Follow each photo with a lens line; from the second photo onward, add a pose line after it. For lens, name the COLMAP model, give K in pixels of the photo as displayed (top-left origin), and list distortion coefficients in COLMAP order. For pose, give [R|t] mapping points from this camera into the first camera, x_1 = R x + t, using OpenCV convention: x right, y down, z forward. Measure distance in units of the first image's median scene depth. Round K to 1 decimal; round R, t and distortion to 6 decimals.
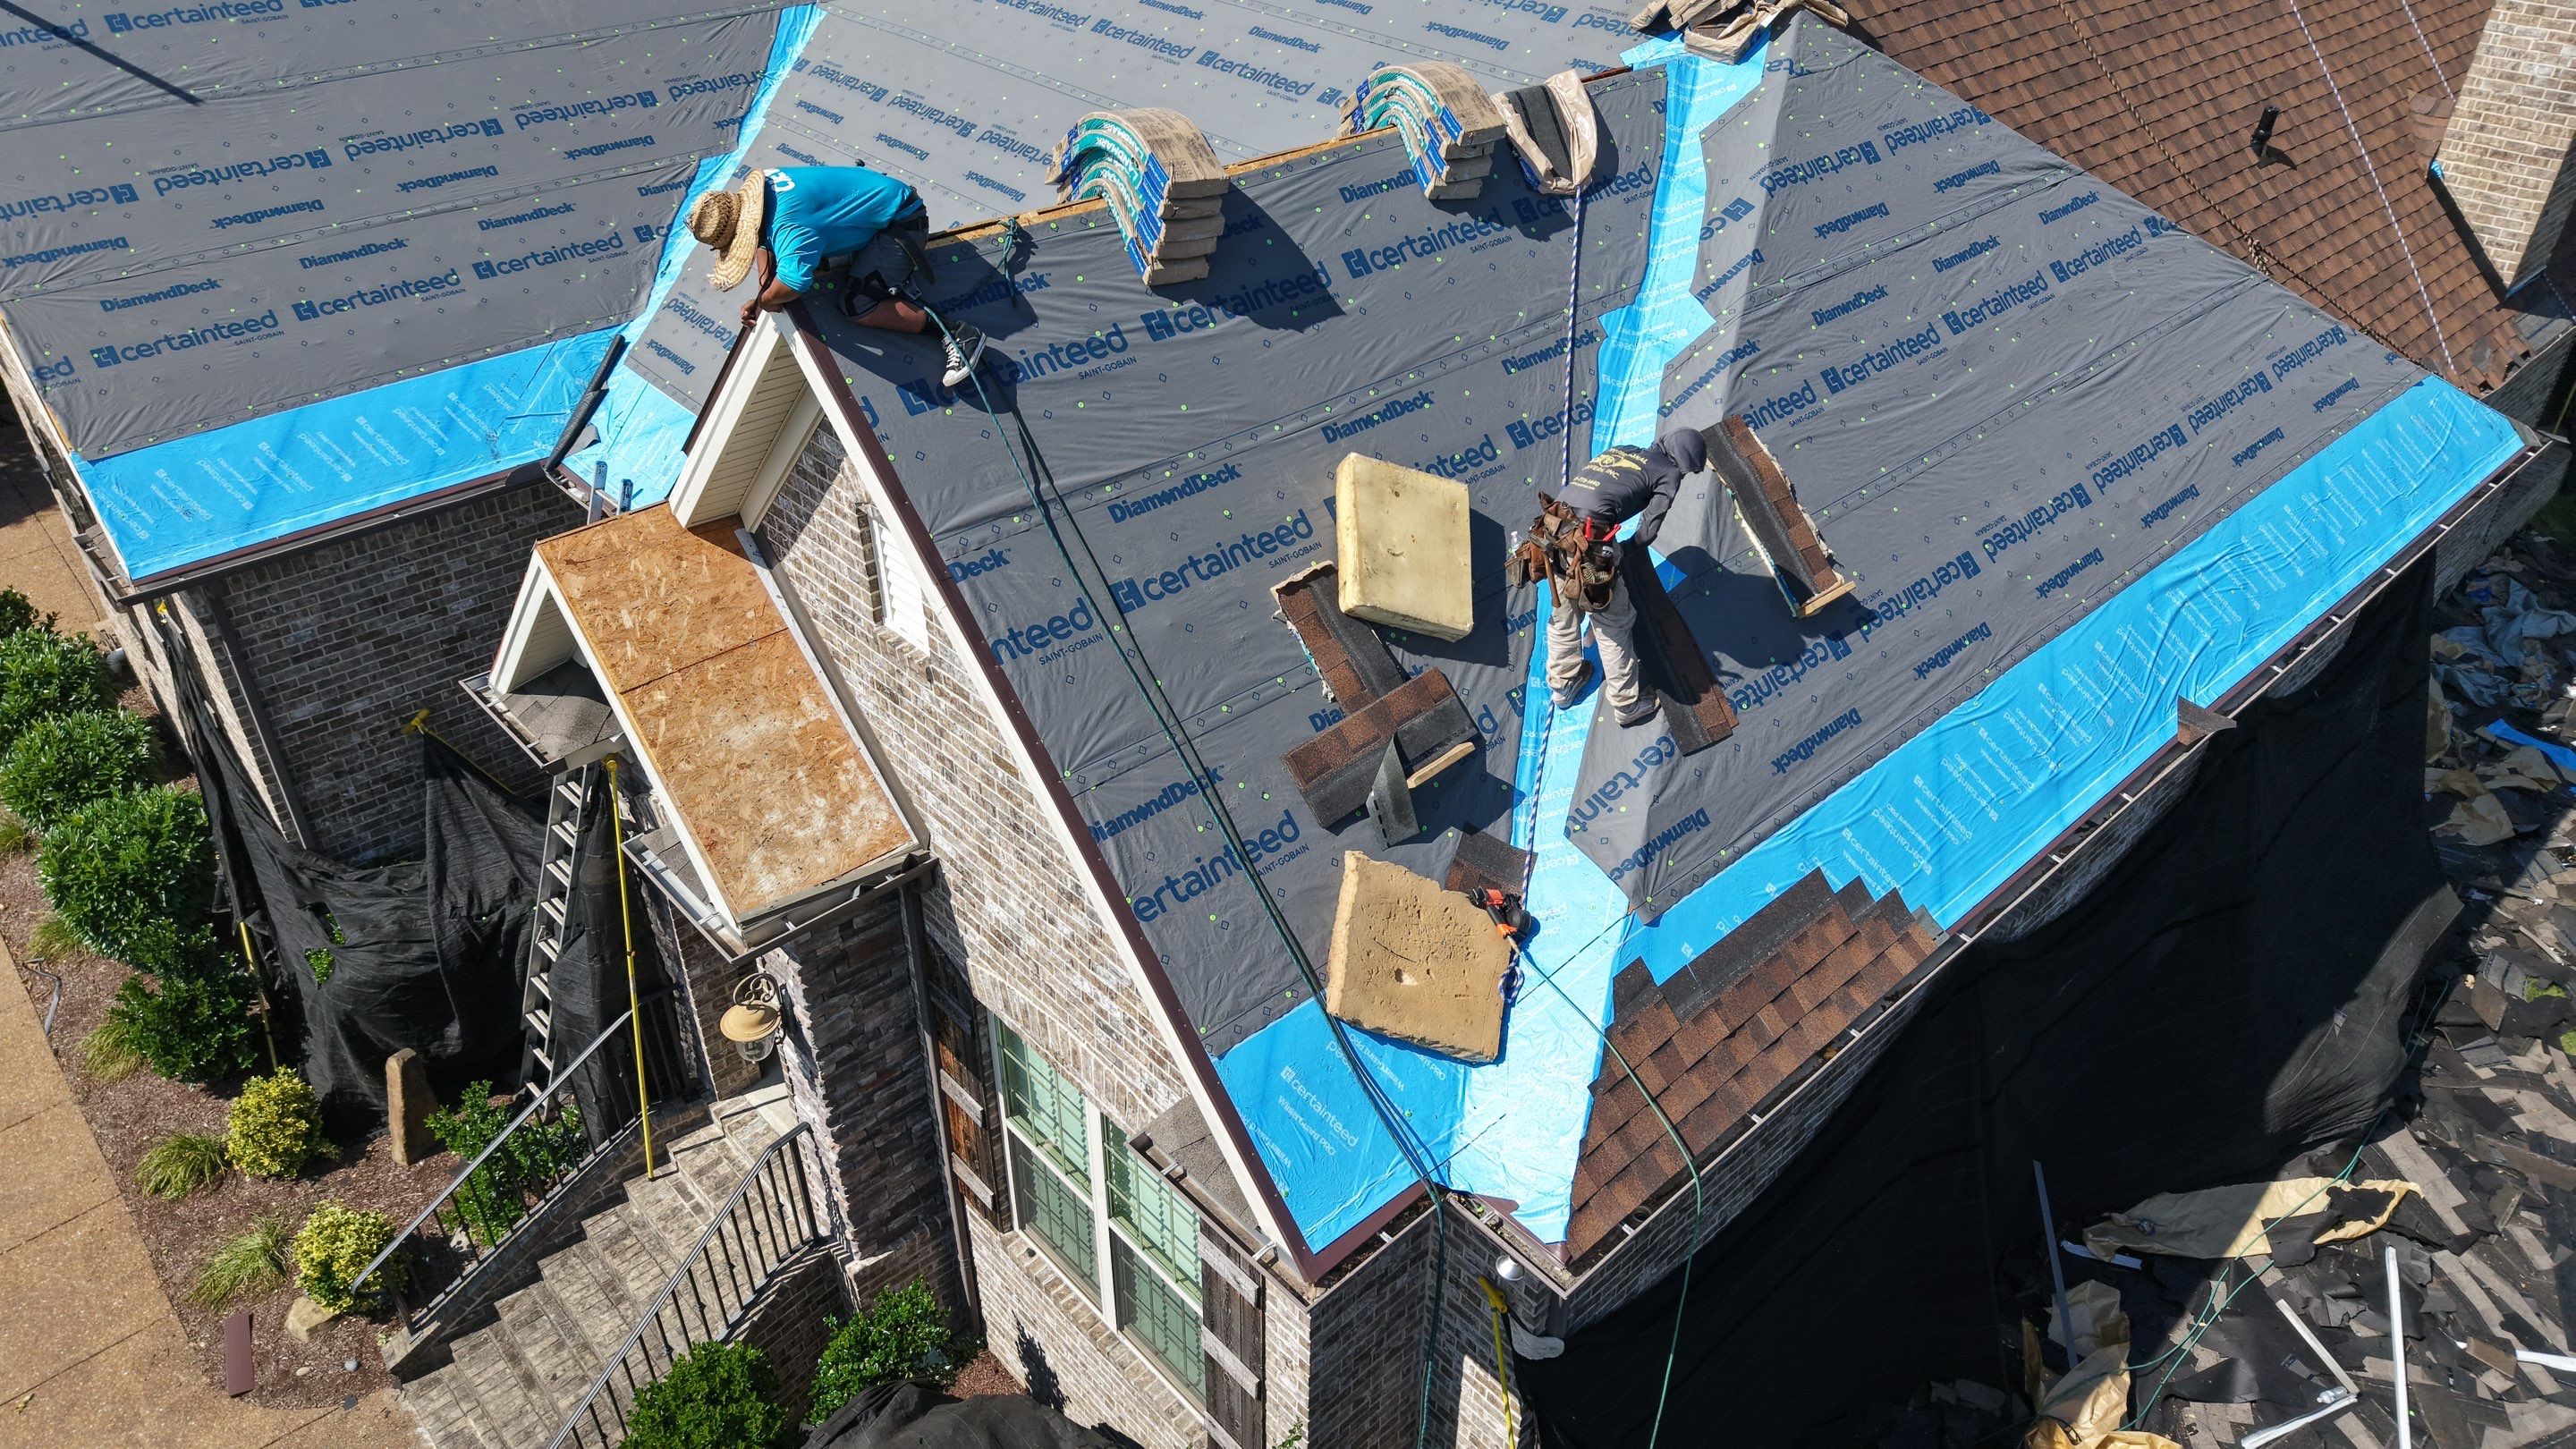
lens RADIAL K [[1718.6, 0, 1271.7], [0, 1718.6, 725.7], [0, 0, 1]] dist [0.017476, -0.017457]
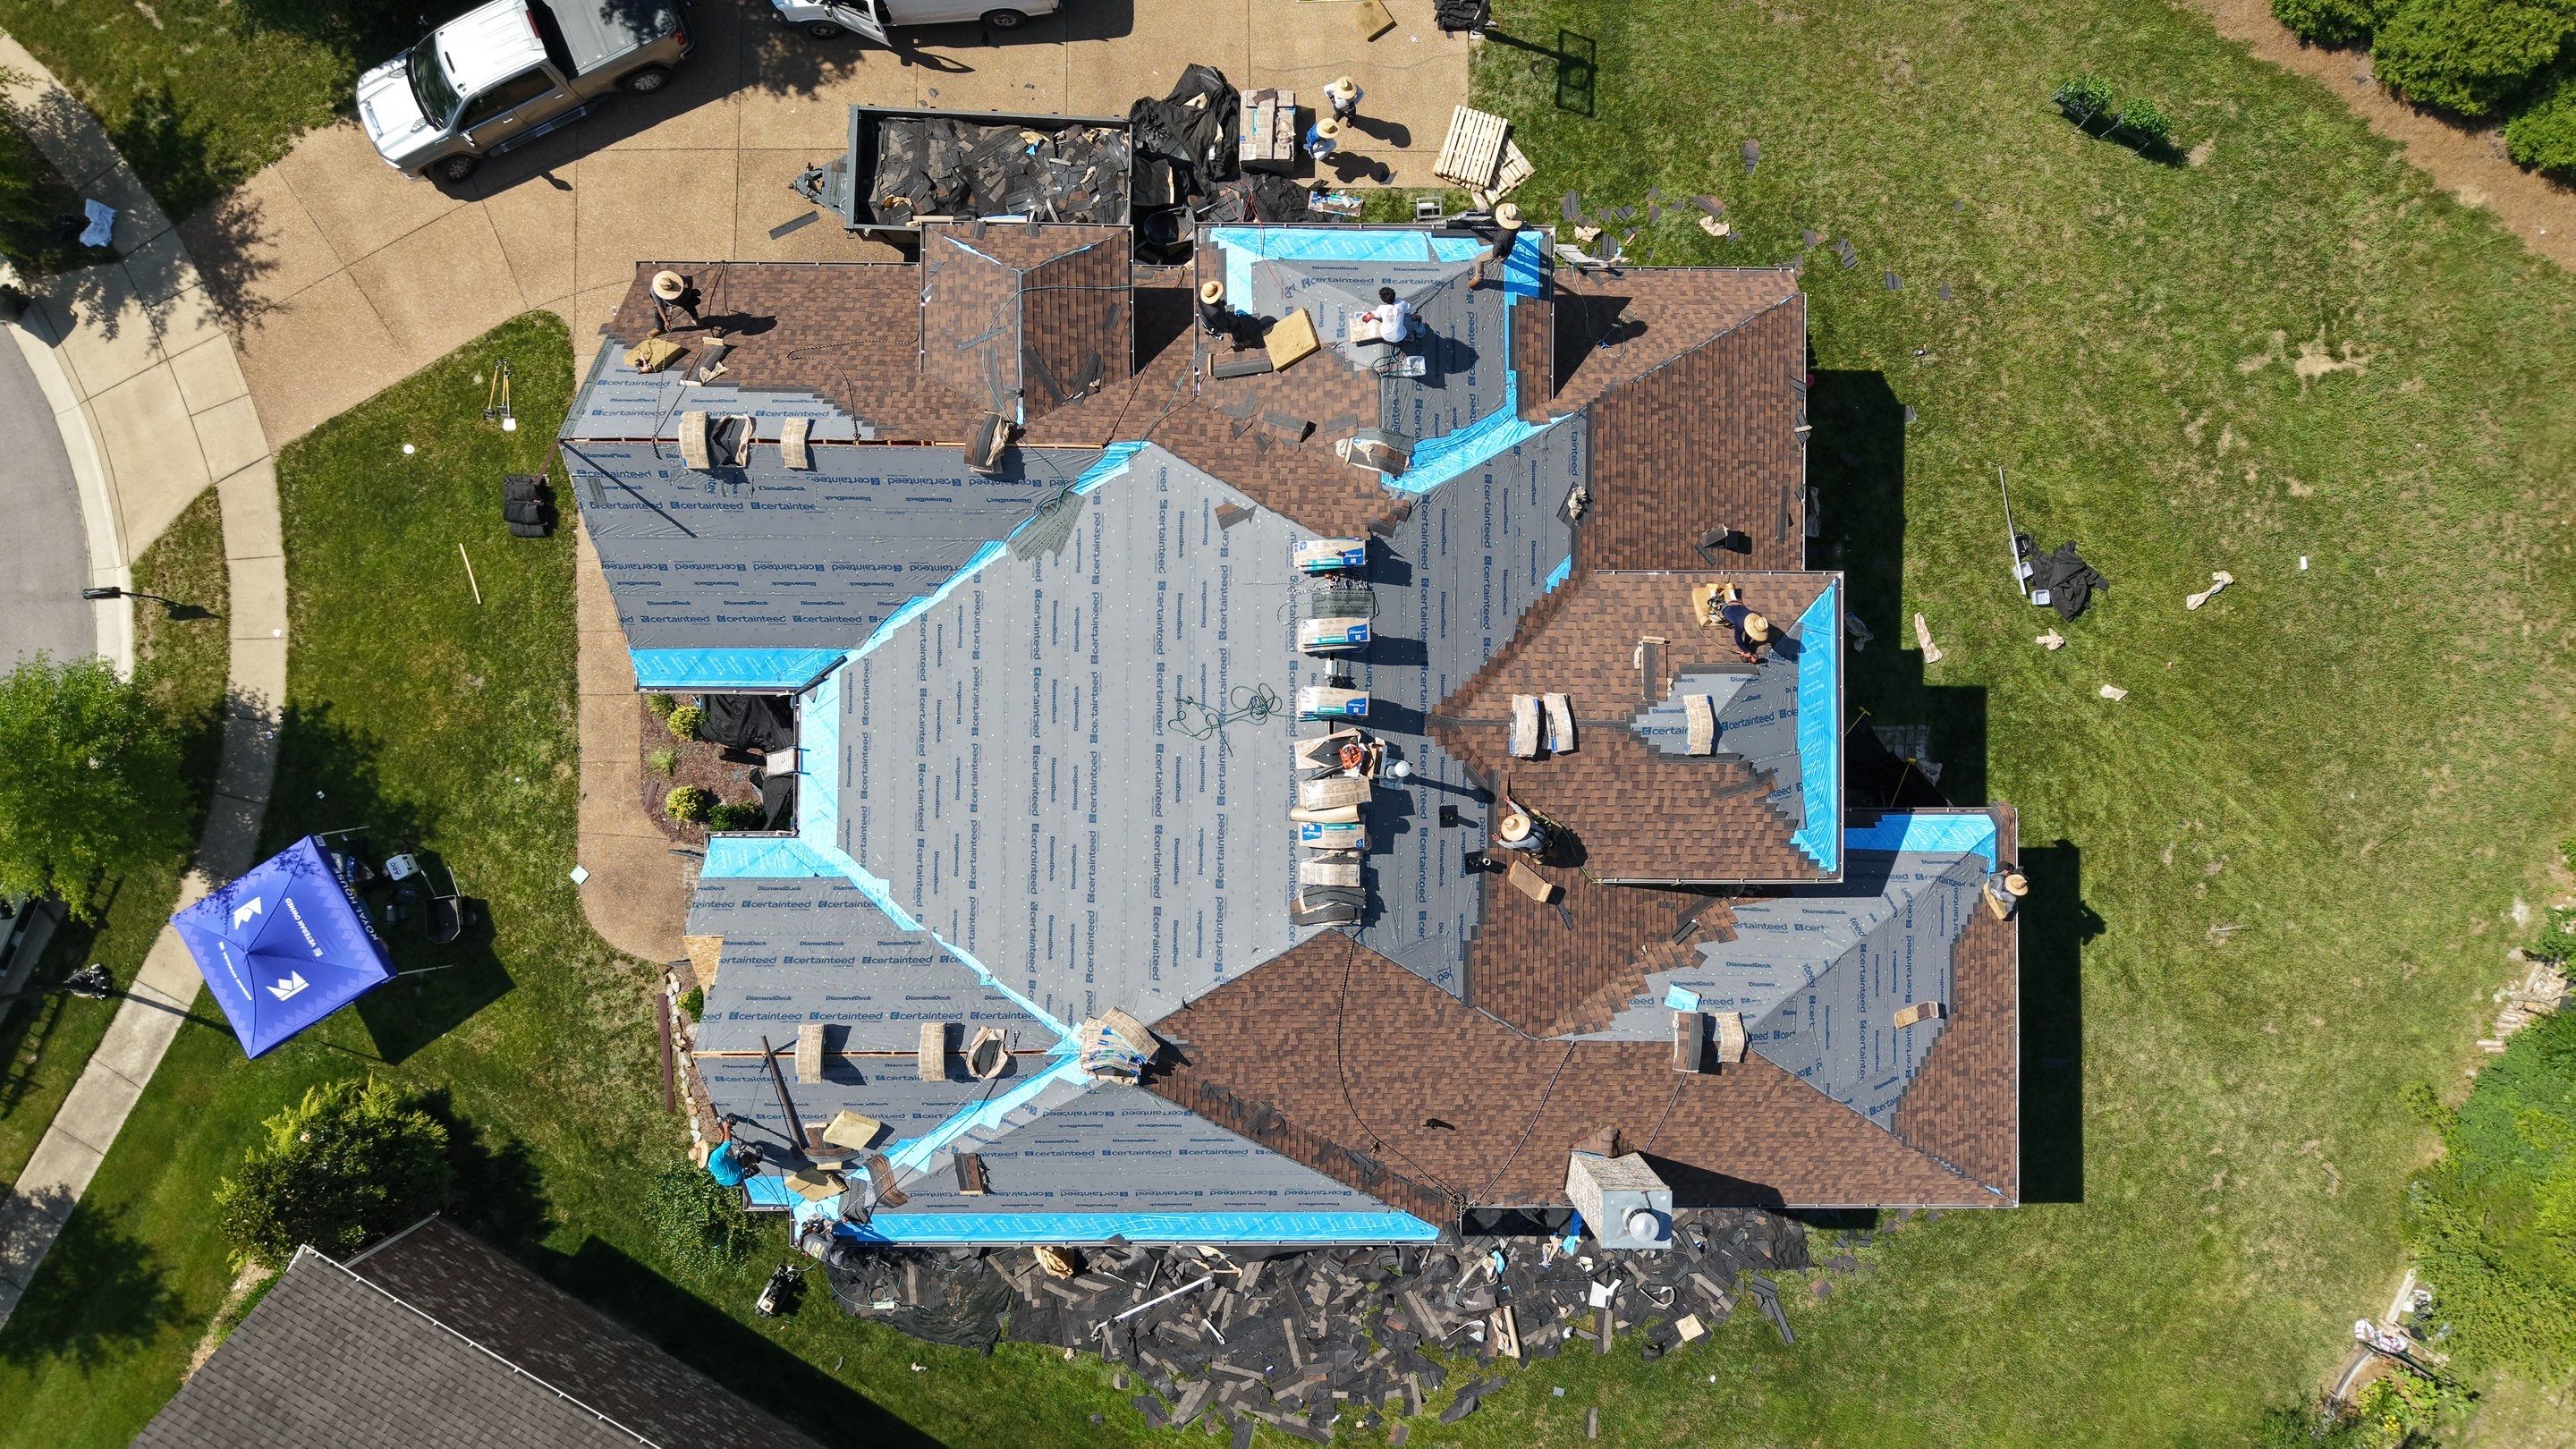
lens RADIAL K [[1718.6, 0, 1293.3], [0, 1718.6, 723.6], [0, 0, 1]] dist [0.017476, -0.017457]
pose [[0.737521, 0.675307, 0.004795, 0.111222], [-0.395967, 0.426673, 0.813118, -2.455050], [0.547058, -0.601590, 0.582080, -0.040812]]
